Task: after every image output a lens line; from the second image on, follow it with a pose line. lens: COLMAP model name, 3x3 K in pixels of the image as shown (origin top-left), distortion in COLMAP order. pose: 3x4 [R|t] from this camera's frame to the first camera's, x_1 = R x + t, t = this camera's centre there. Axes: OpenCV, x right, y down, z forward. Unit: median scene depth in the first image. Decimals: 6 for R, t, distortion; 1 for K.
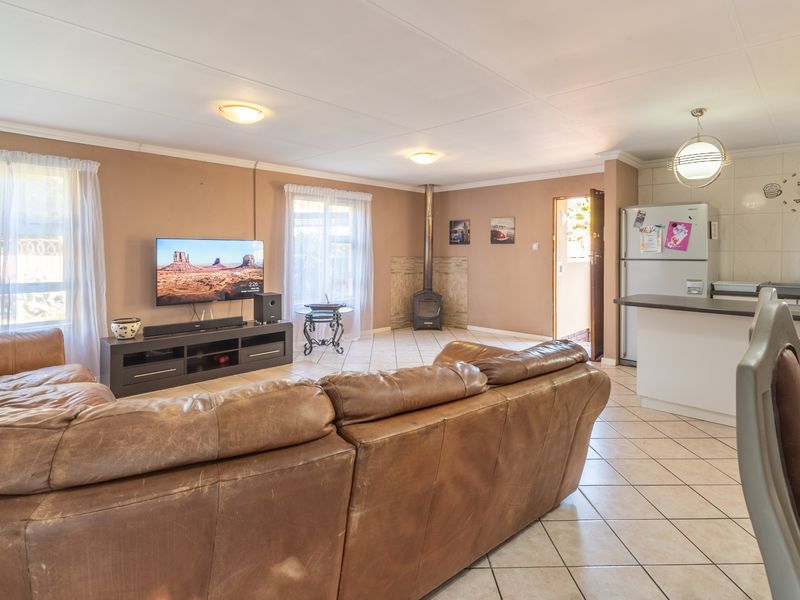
lens RADIAL K [[443.6, 0, 400.3], [0, 443.6, 254.0], [0, 0, 1]] dist [0.002403, 0.000750]
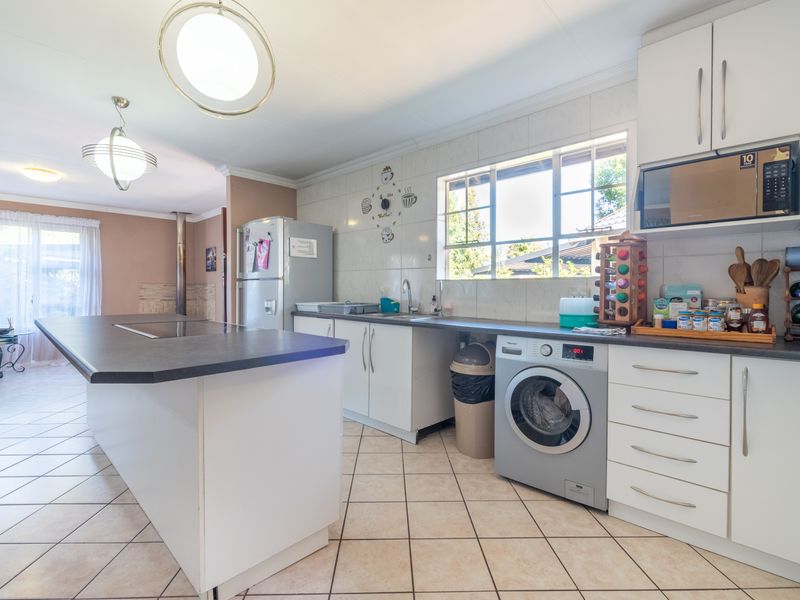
lens RADIAL K [[381.1, 0, 396.2], [0, 381.1, 292.9], [0, 0, 1]] dist [0.002001, -0.000130]
pose [[0.999957, -0.002892, 0.008787, 0.808018], [0.002830, 0.999971, 0.007048, 0.033896], [-0.008807, -0.007023, 0.999937, 0.168088]]
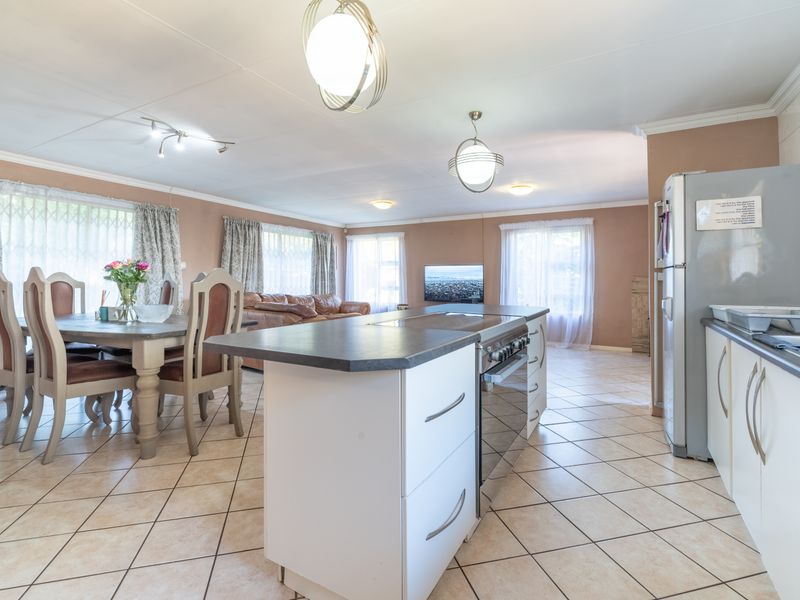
lens RADIAL K [[390.1, 0, 402.2], [0, 390.1, 268.5], [0, 0, 1]] dist [0.001385, 0.000192]
pose [[0.253584, -0.032133, -0.966780, 0.975092], [-0.008437, 0.999337, -0.035428, 0.034531], [0.967277, 0.017141, 0.253144, 0.424932]]
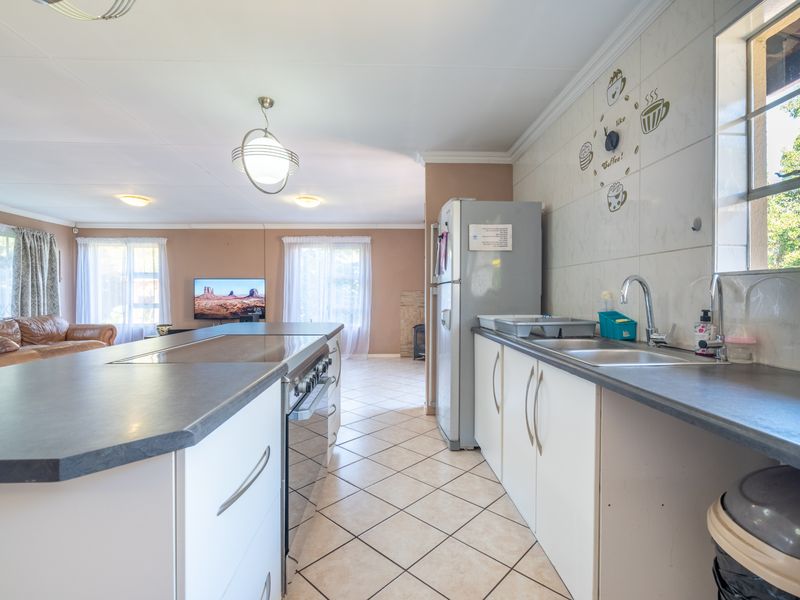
lens RADIAL K [[381.1, 0, 396.2], [0, 381.1, 292.9], [0, 0, 1]] dist [0.002001, -0.000130]
pose [[0.721790, -0.010320, -0.692035, 0.901795], [0.001564, 0.999911, -0.013281, 0.034026], [0.692110, 0.008504, 0.721742, 0.439858]]
